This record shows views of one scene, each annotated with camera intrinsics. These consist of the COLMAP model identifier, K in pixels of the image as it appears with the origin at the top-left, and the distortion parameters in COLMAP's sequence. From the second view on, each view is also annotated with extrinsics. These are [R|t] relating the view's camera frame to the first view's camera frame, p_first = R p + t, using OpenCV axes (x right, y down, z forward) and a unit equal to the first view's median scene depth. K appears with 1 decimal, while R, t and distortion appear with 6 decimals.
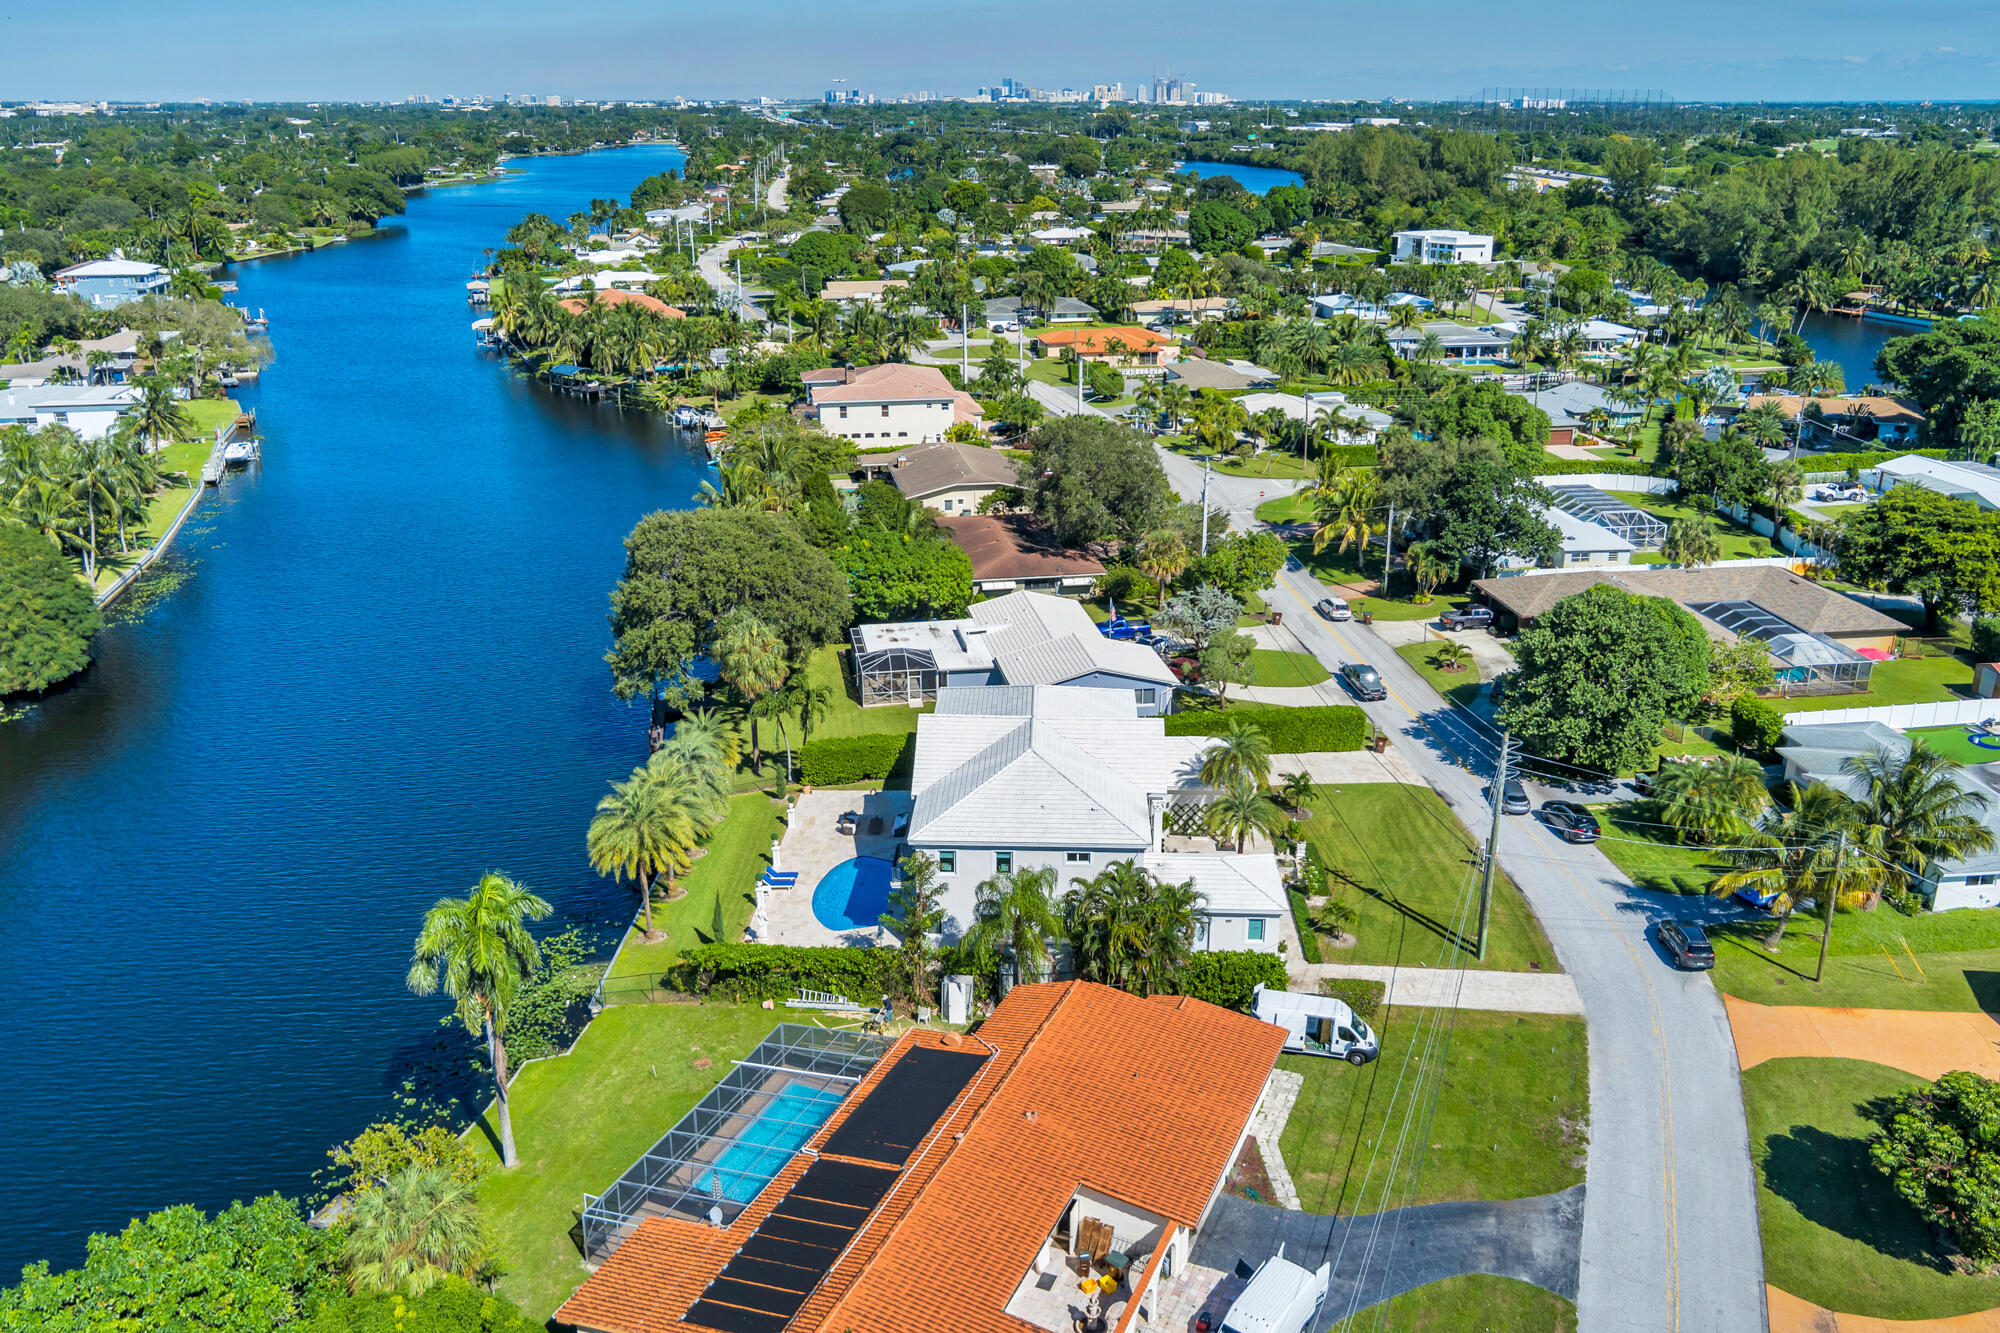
lens RADIAL K [[1594.4, 0, 991.9], [0, 1594.4, 680.1], [0, 0, 1]] dist [-0.013741, 0.013180]
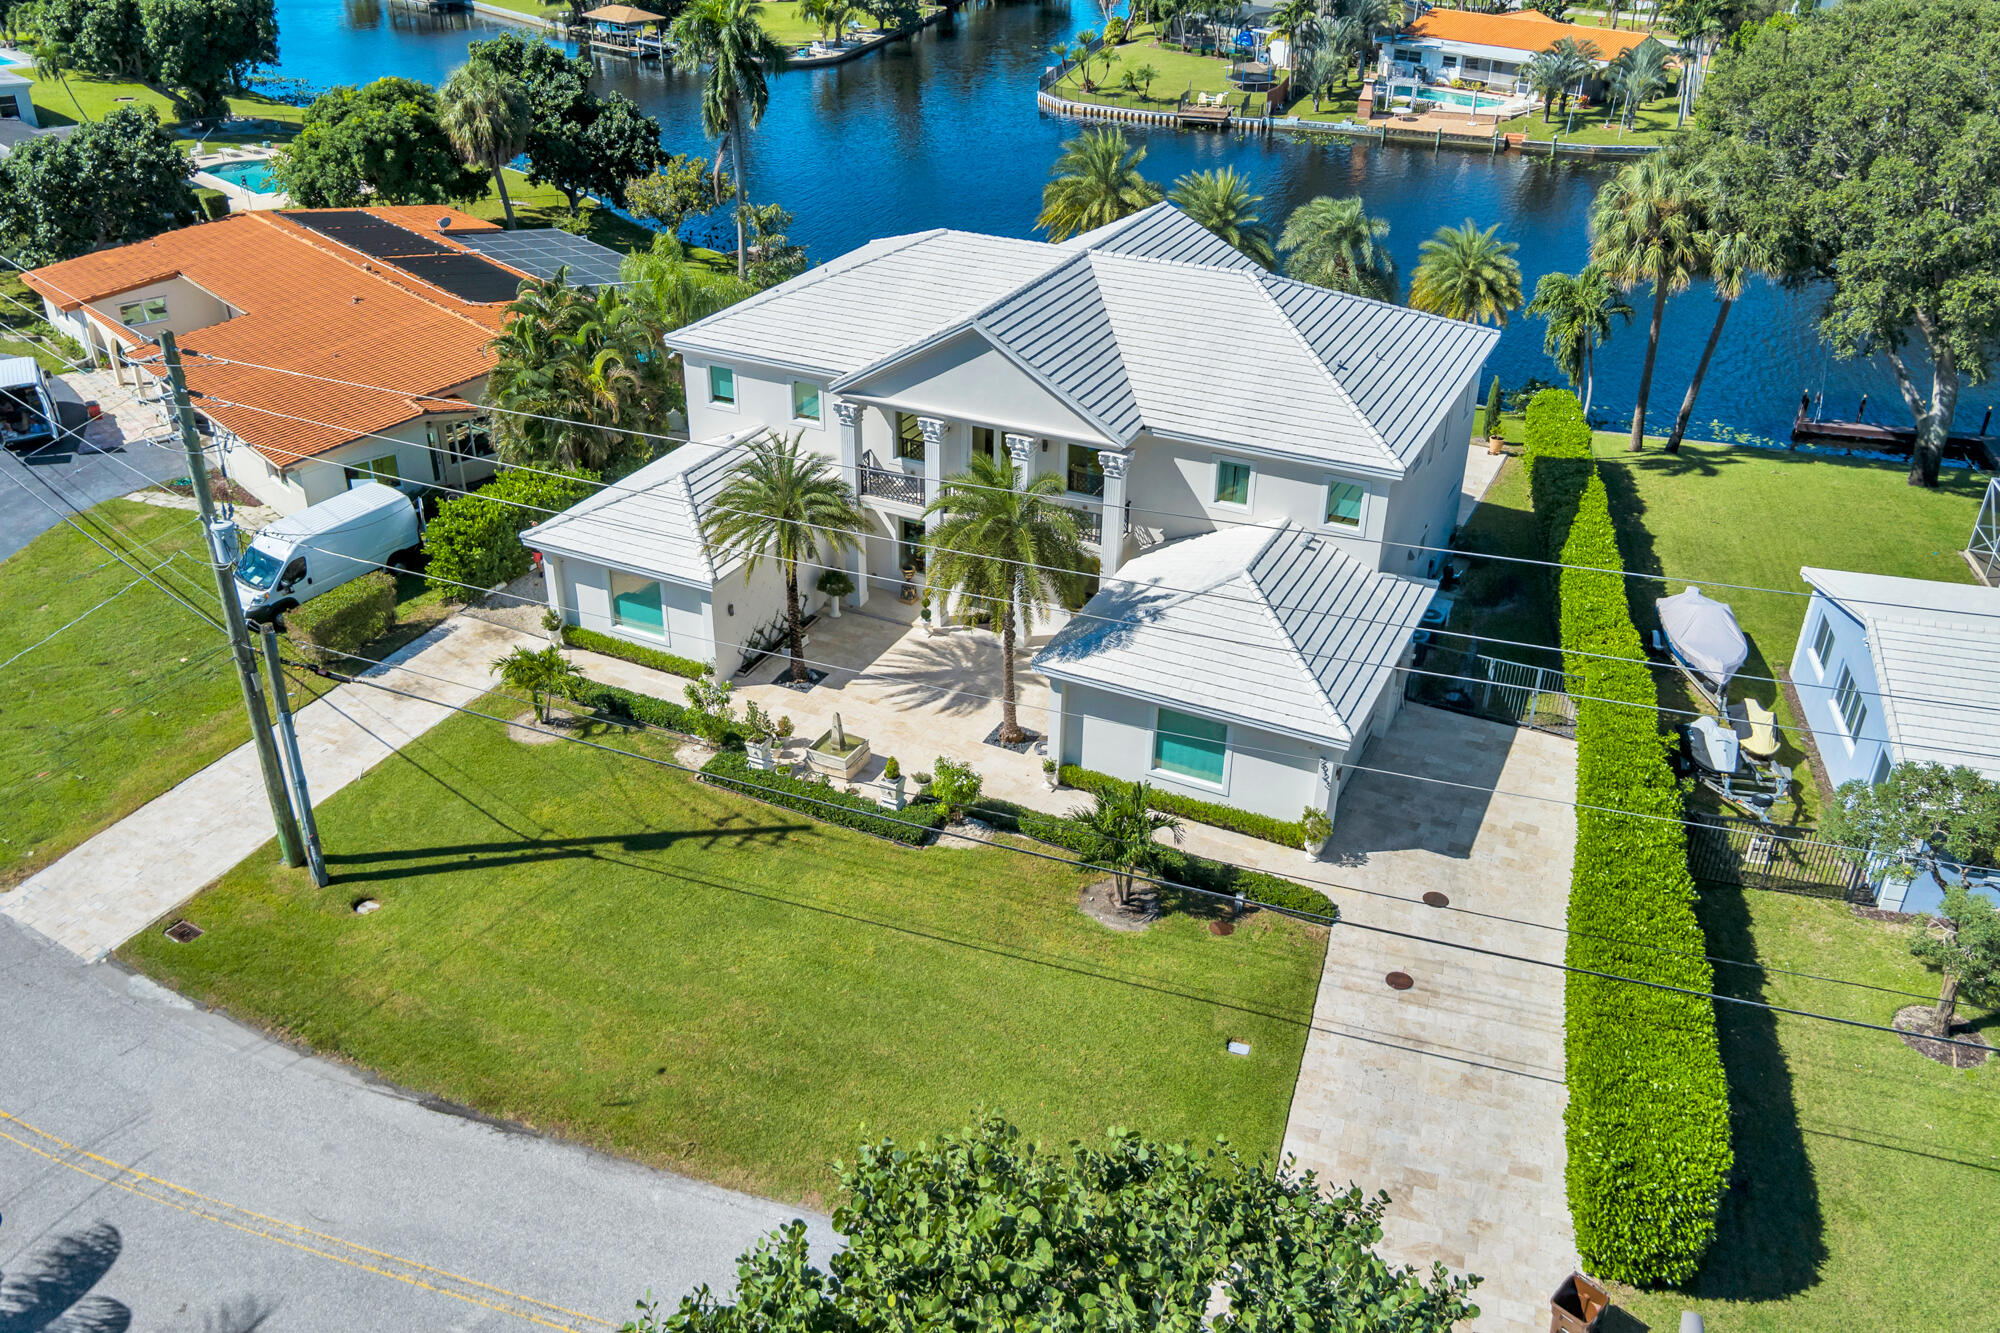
lens RADIAL K [[1594.4, 0, 991.9], [0, 1594.4, 680.1], [0, 0, 1]] dist [-0.013741, 0.013180]
pose [[-0.414948, 0.451329, -0.790013, 0.244975], [-0.326256, 0.736741, 0.592259, -0.081820], [0.849338, 0.503503, -0.158460, 0.539484]]
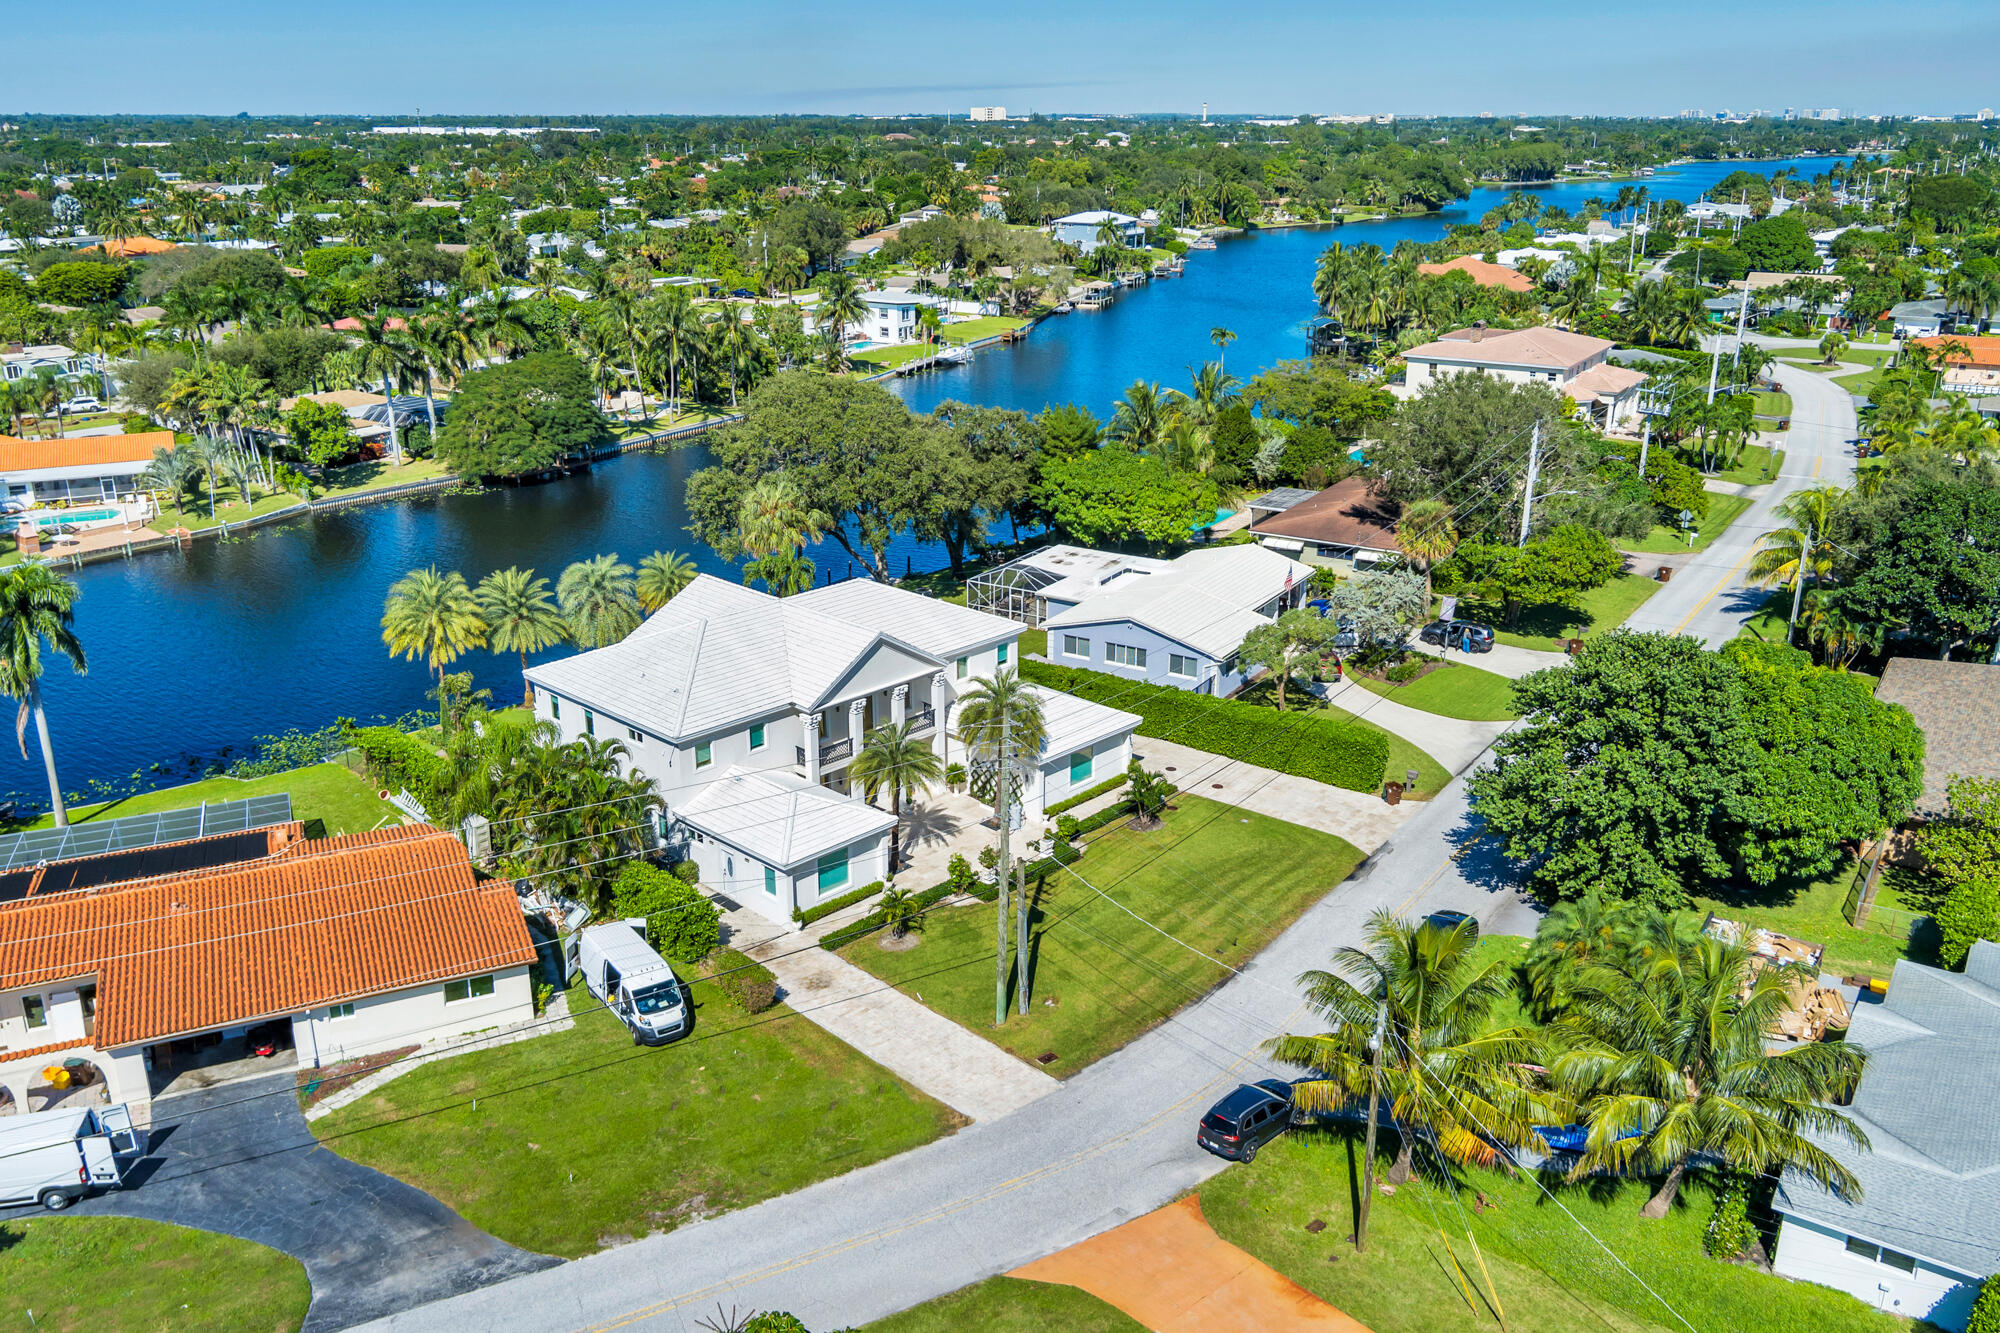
lens RADIAL K [[1594.4, 0, 991.9], [0, 1594.4, 680.1], [0, 0, 1]] dist [-0.013741, 0.013180]
pose [[0.736388, 0.226689, -0.637451, 0.325402], [-0.233857, 0.969406, 0.074585, -0.011619], [0.634857, 0.094149, 0.766872, 0.190738]]
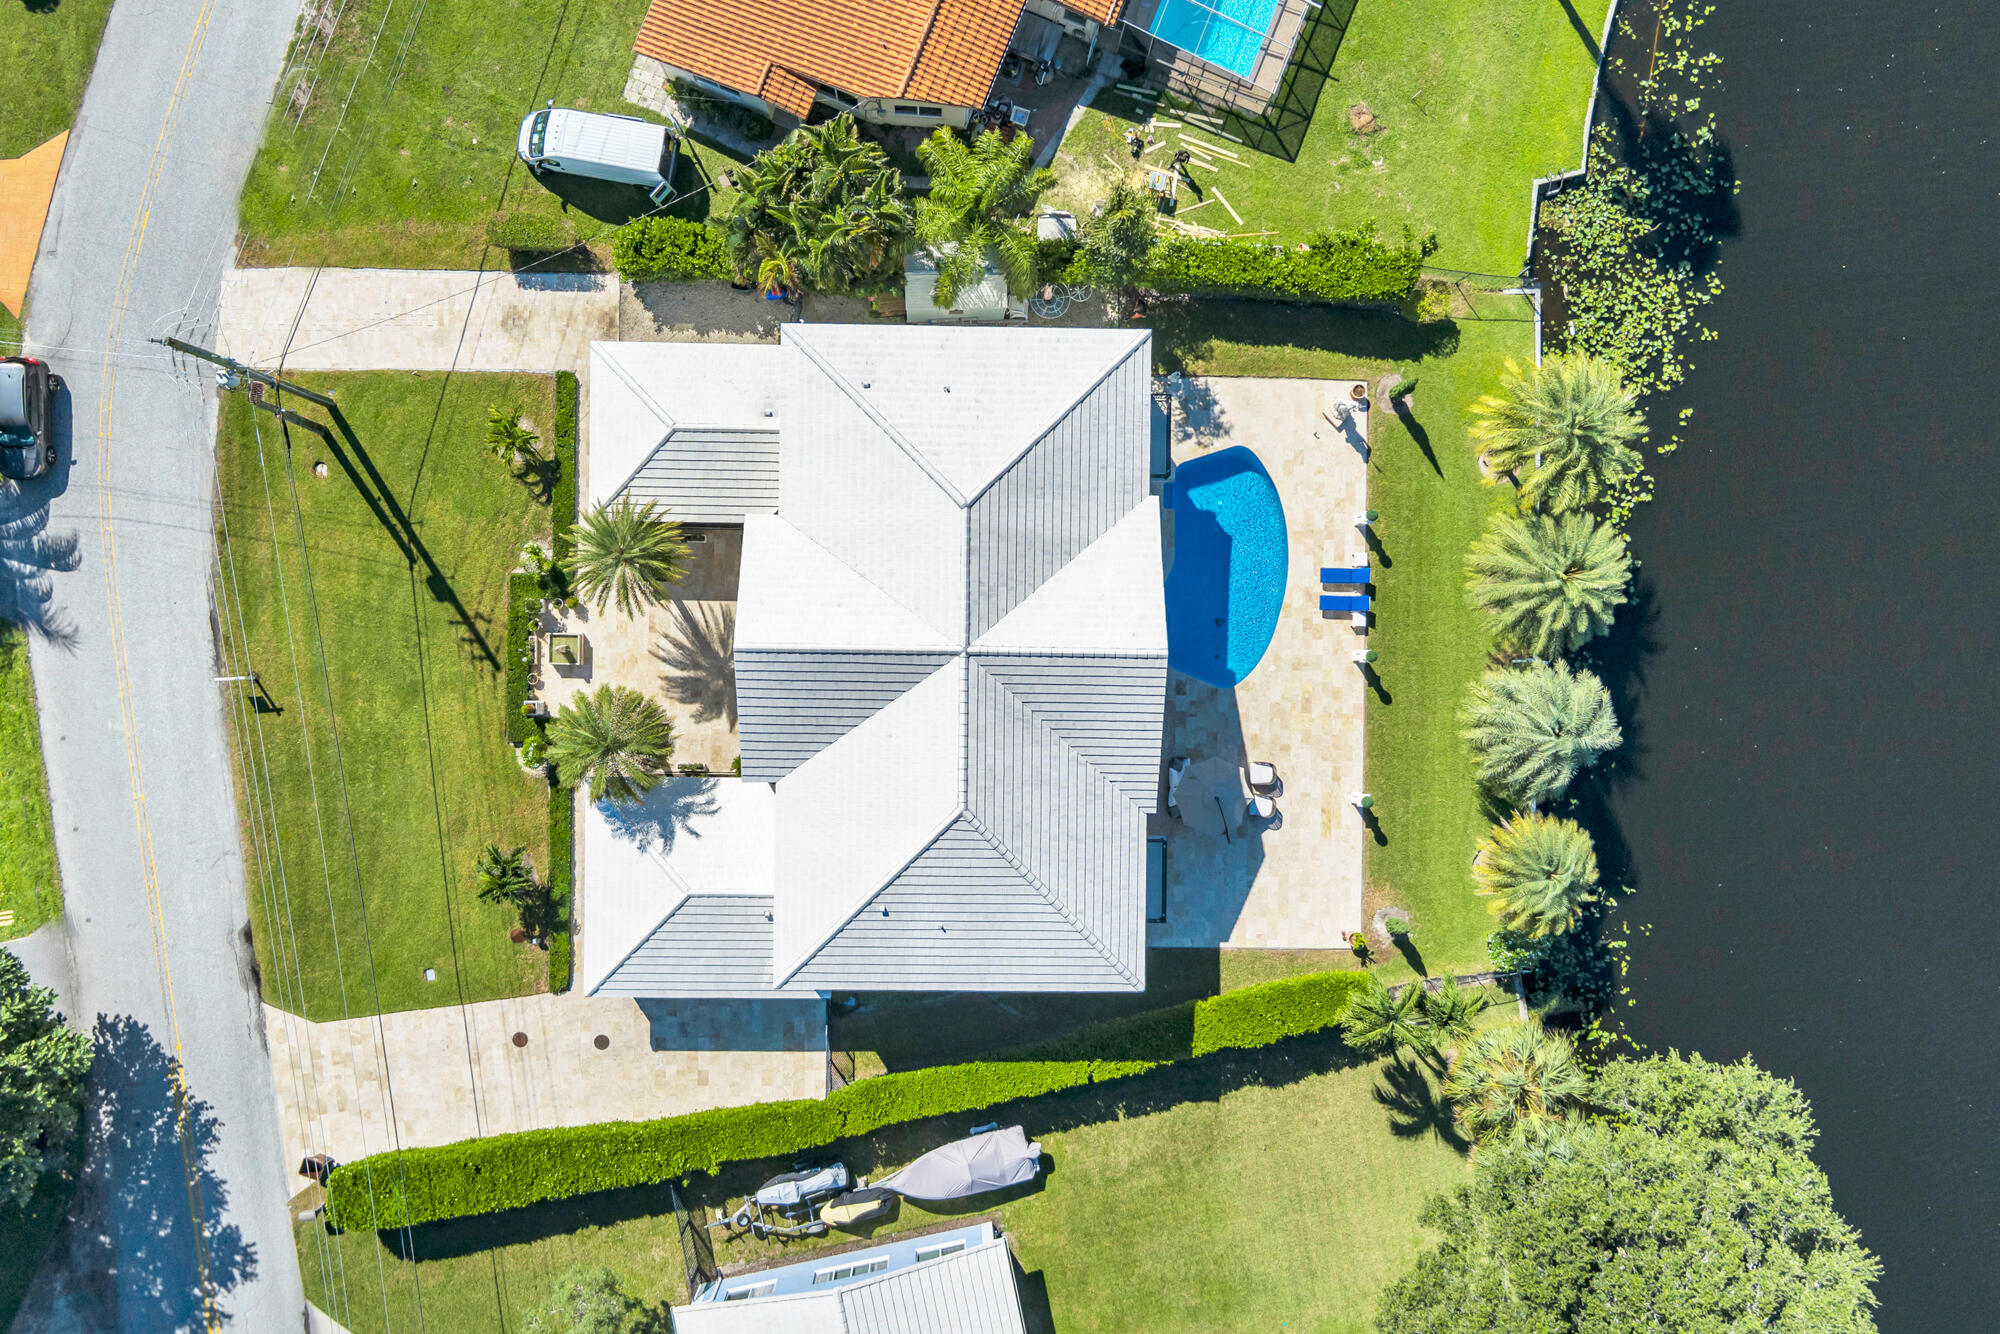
lens RADIAL K [[1594.4, 0, 991.9], [0, 1594.4, 680.6], [0, 0, 1]] dist [-0.013741, 0.013180]
pose [[-0.999277, 0.017523, -0.033749, 0.013791], [-0.037728, -0.345861, 0.937527, -0.244628], [0.004756, 0.938122, 0.346272, 0.388508]]
